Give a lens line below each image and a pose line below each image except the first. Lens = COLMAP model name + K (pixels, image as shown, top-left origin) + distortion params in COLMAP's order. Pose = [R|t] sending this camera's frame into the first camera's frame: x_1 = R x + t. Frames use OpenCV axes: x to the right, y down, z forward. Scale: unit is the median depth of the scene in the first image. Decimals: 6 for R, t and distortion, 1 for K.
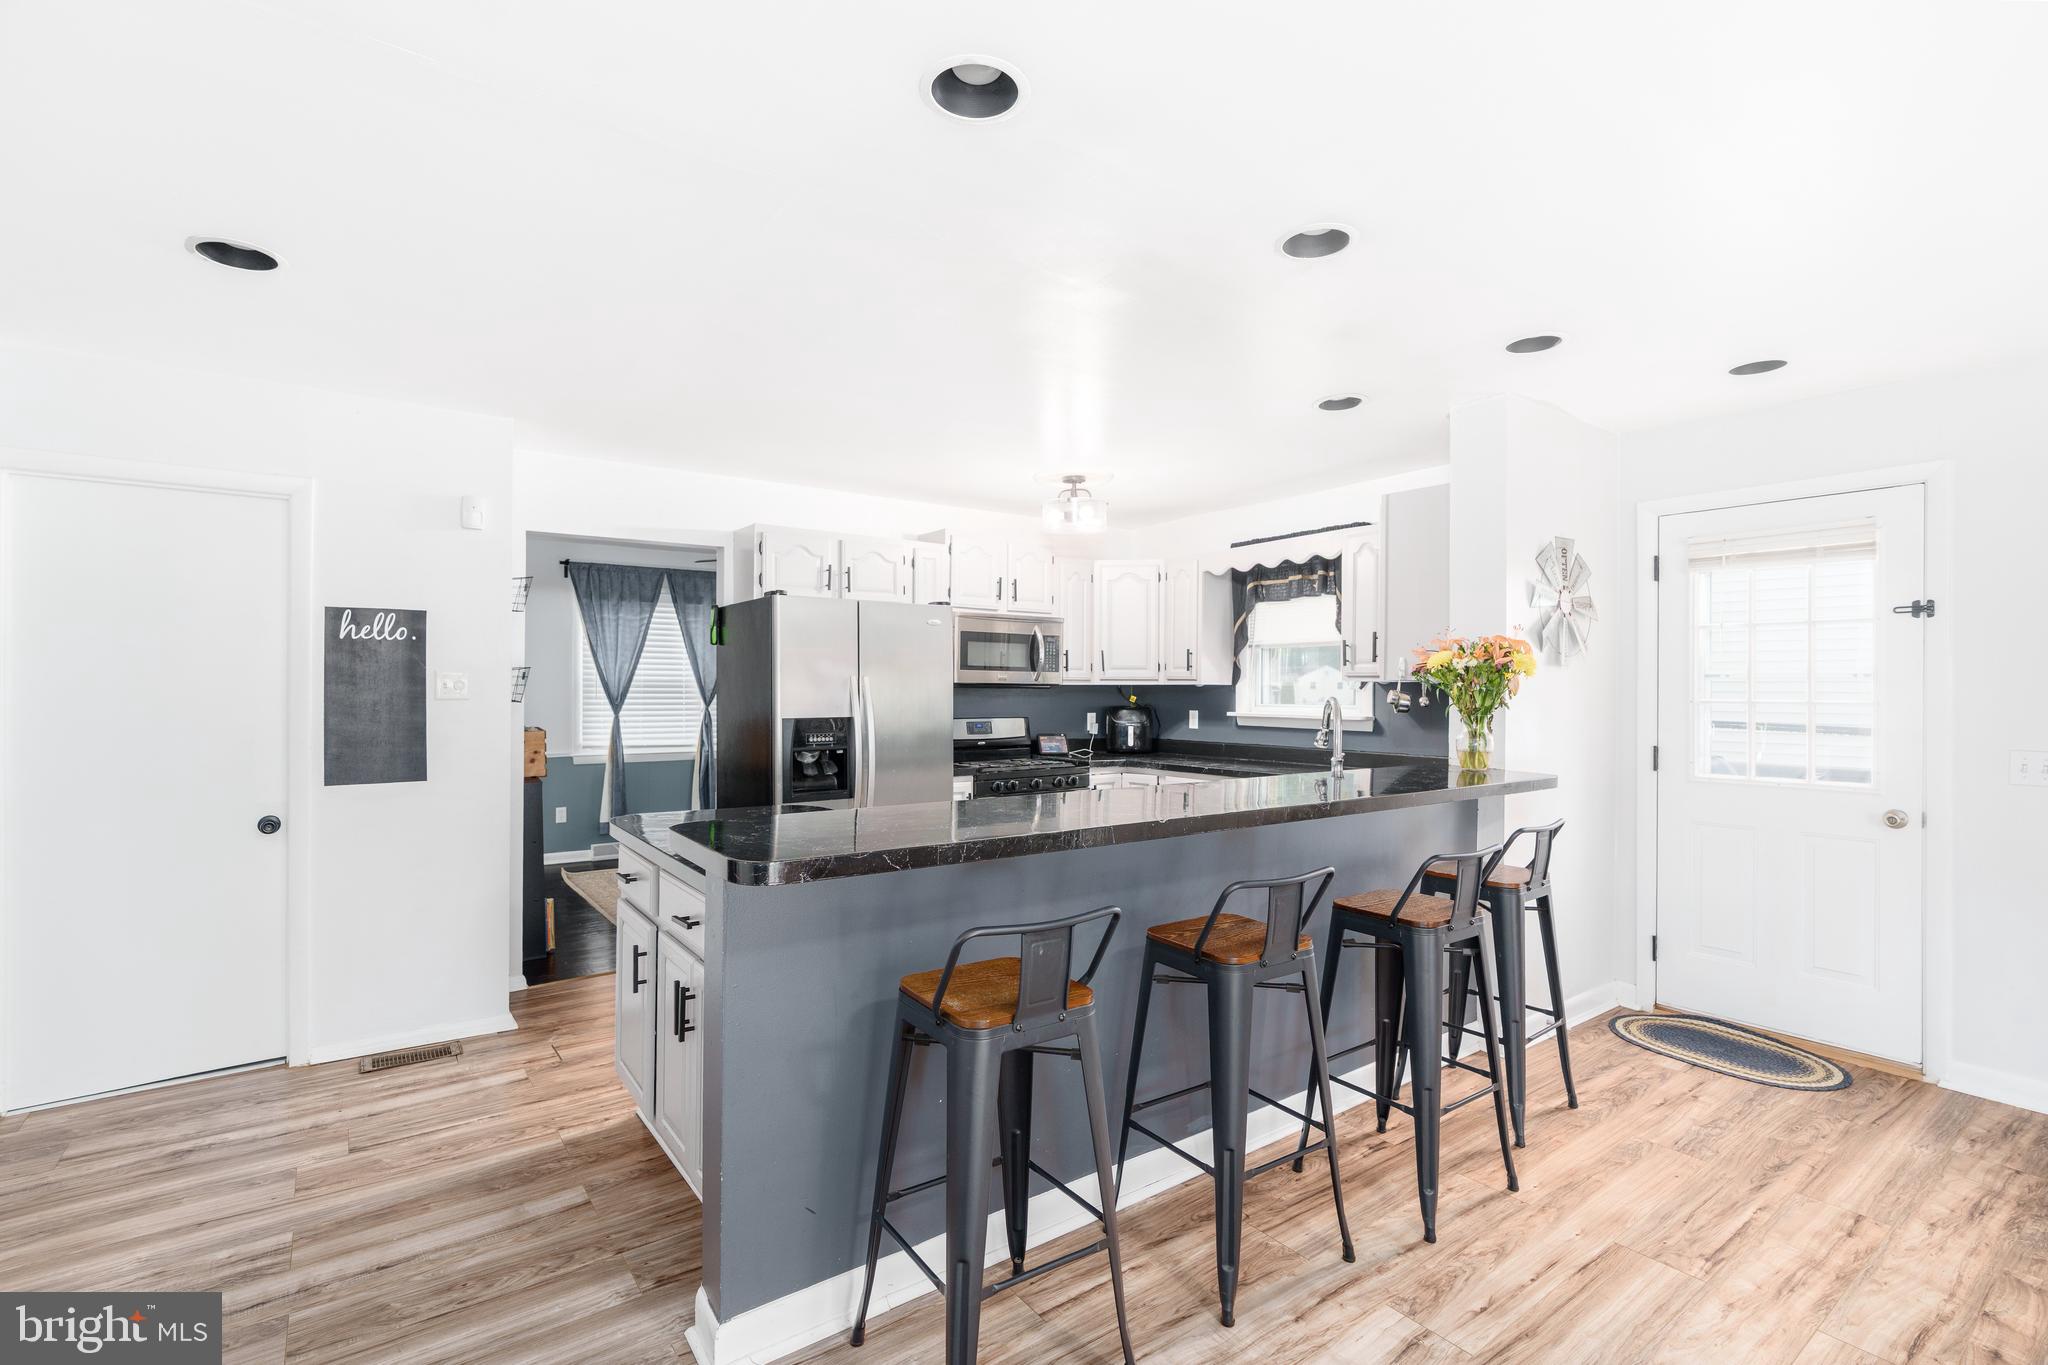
lens RADIAL K [[915.9, 0, 1034.4], [0, 915.9, 693.3], [0, 0, 1]] dist [-0.010321, 0.002591]
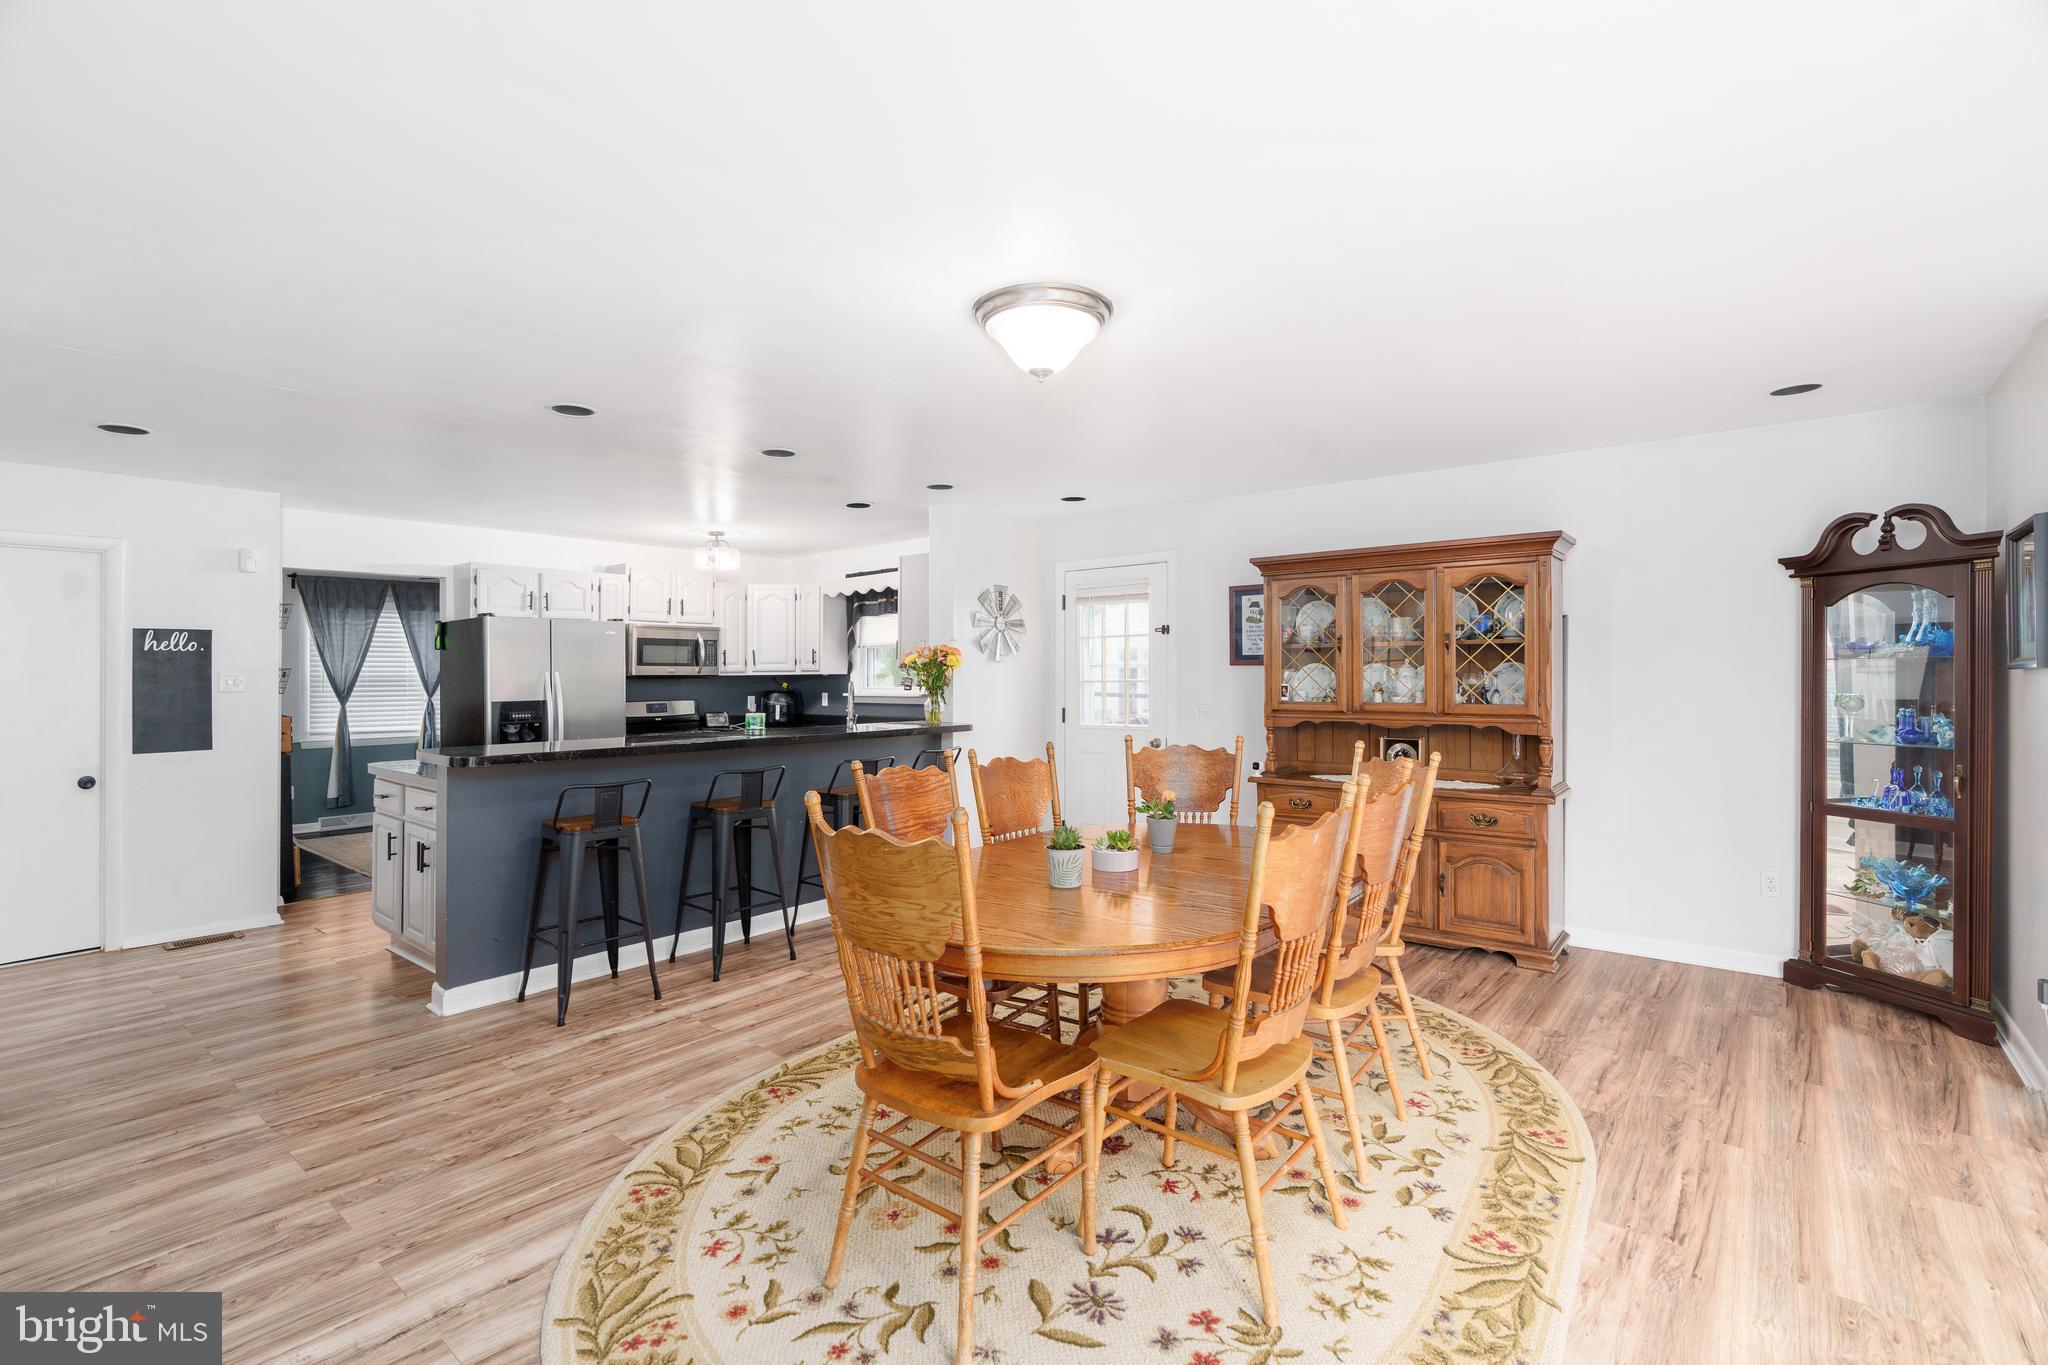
lens RADIAL K [[915.9, 0, 1028.7], [0, 915.9, 668.8], [0, 0, 1]] dist [-0.010321, 0.002591]
pose [[0.971060, -0.011180, 0.238573, 0.167092], [0.014432, 0.999825, -0.011890, 0.003713], [-0.238398, 0.014989, 0.971052, -0.491127]]
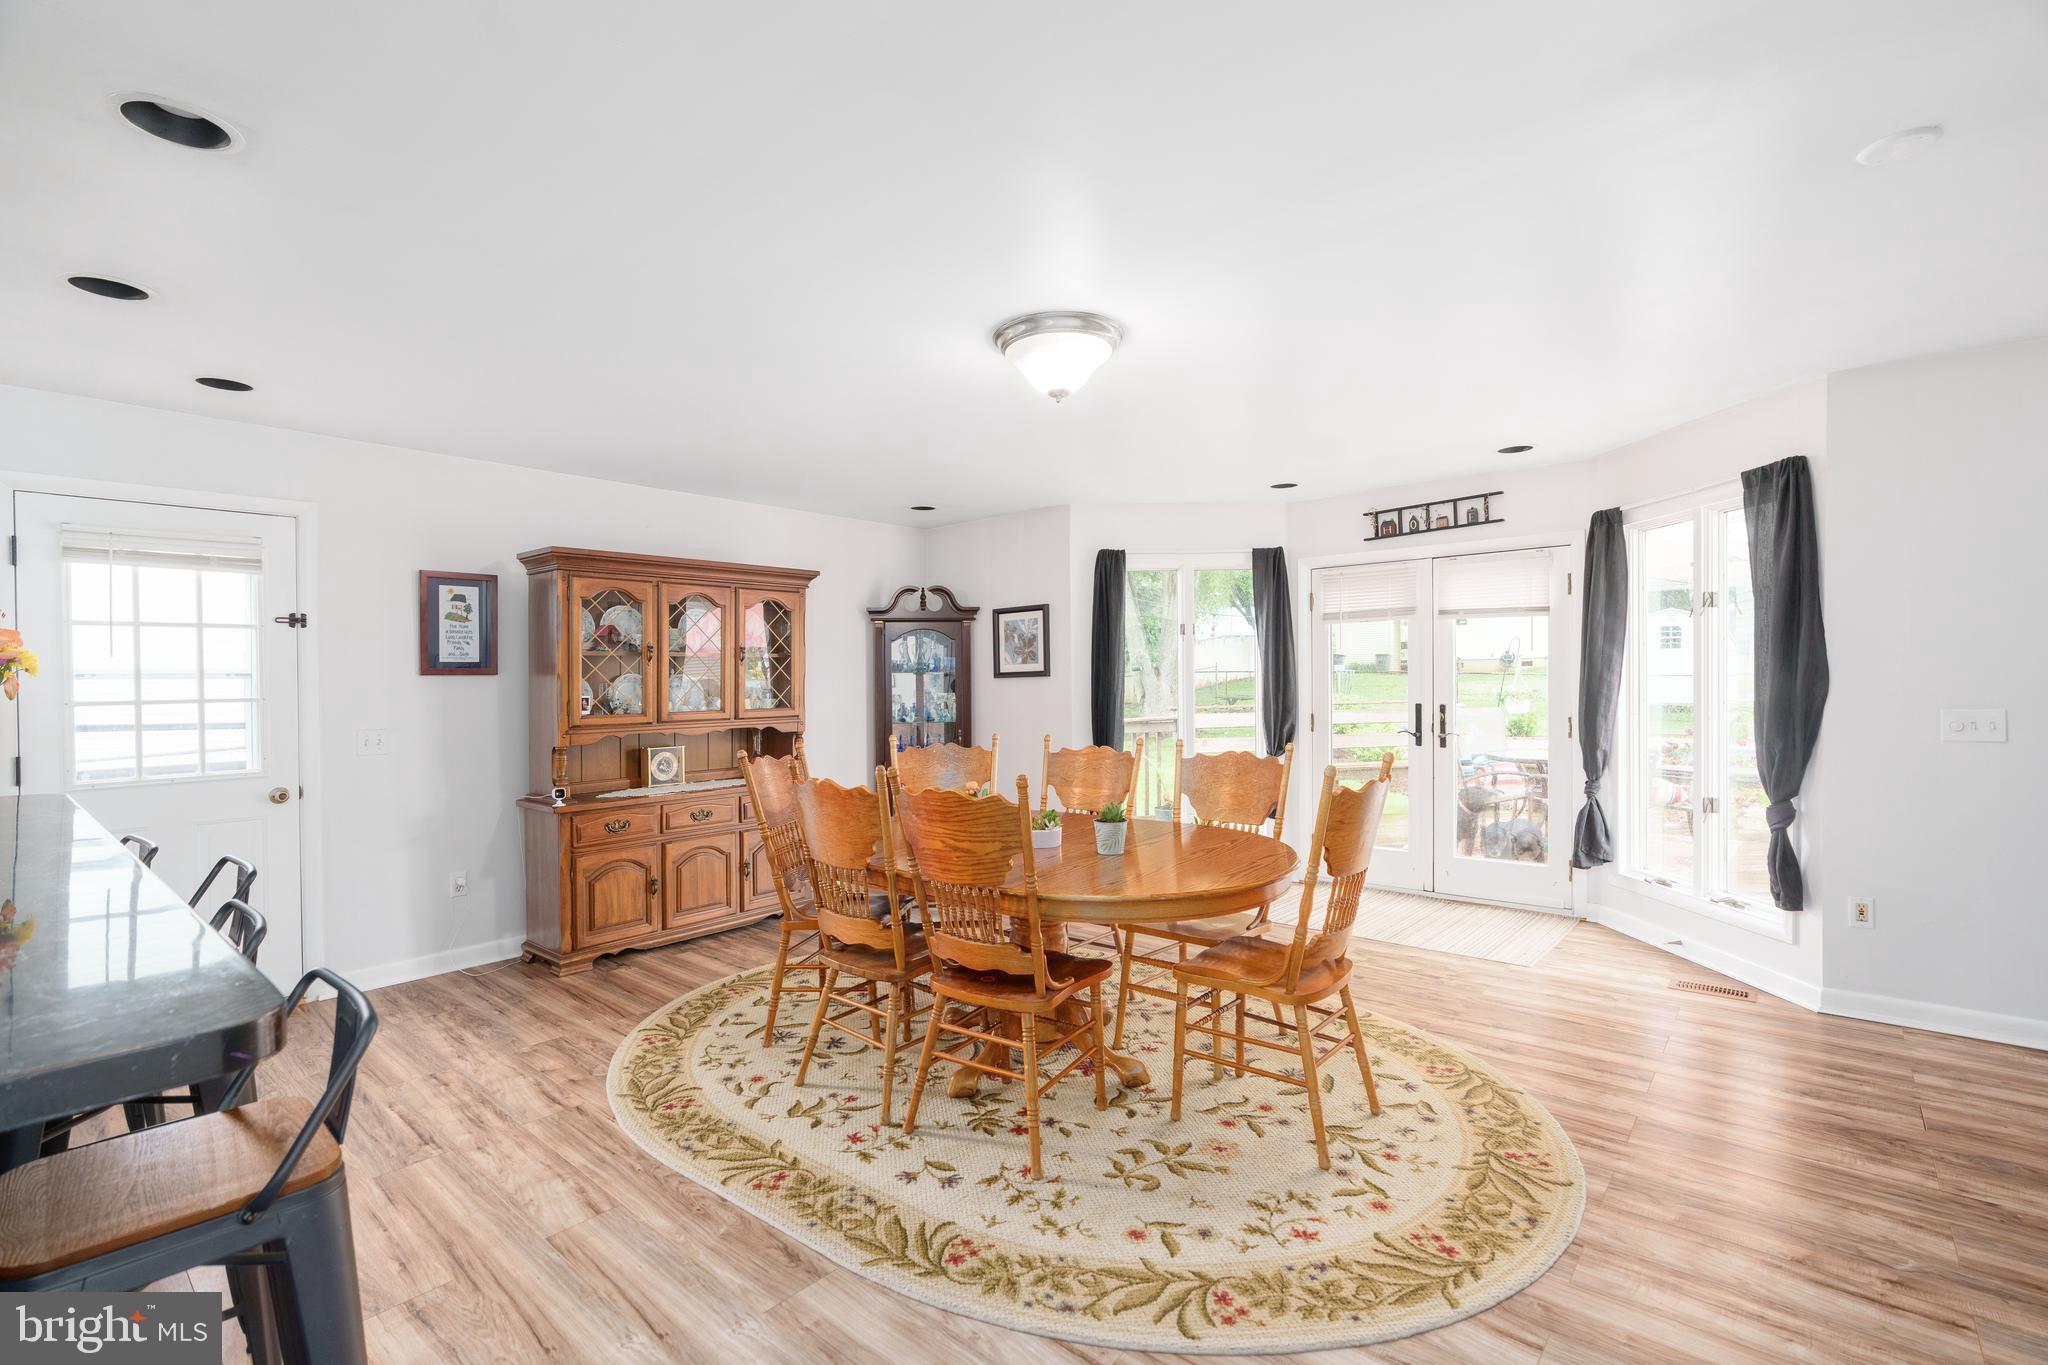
lens RADIAL K [[915.9, 0, 1034.6], [0, 915.9, 681.2], [0, 0, 1]] dist [-0.010321, 0.002591]
pose [[-0.210509, -0.003827, 0.977584, -0.279841], [0.023806, 0.999676, 0.009040, 0.000950], [-0.977302, 0.025175, -0.210350, 0.189085]]
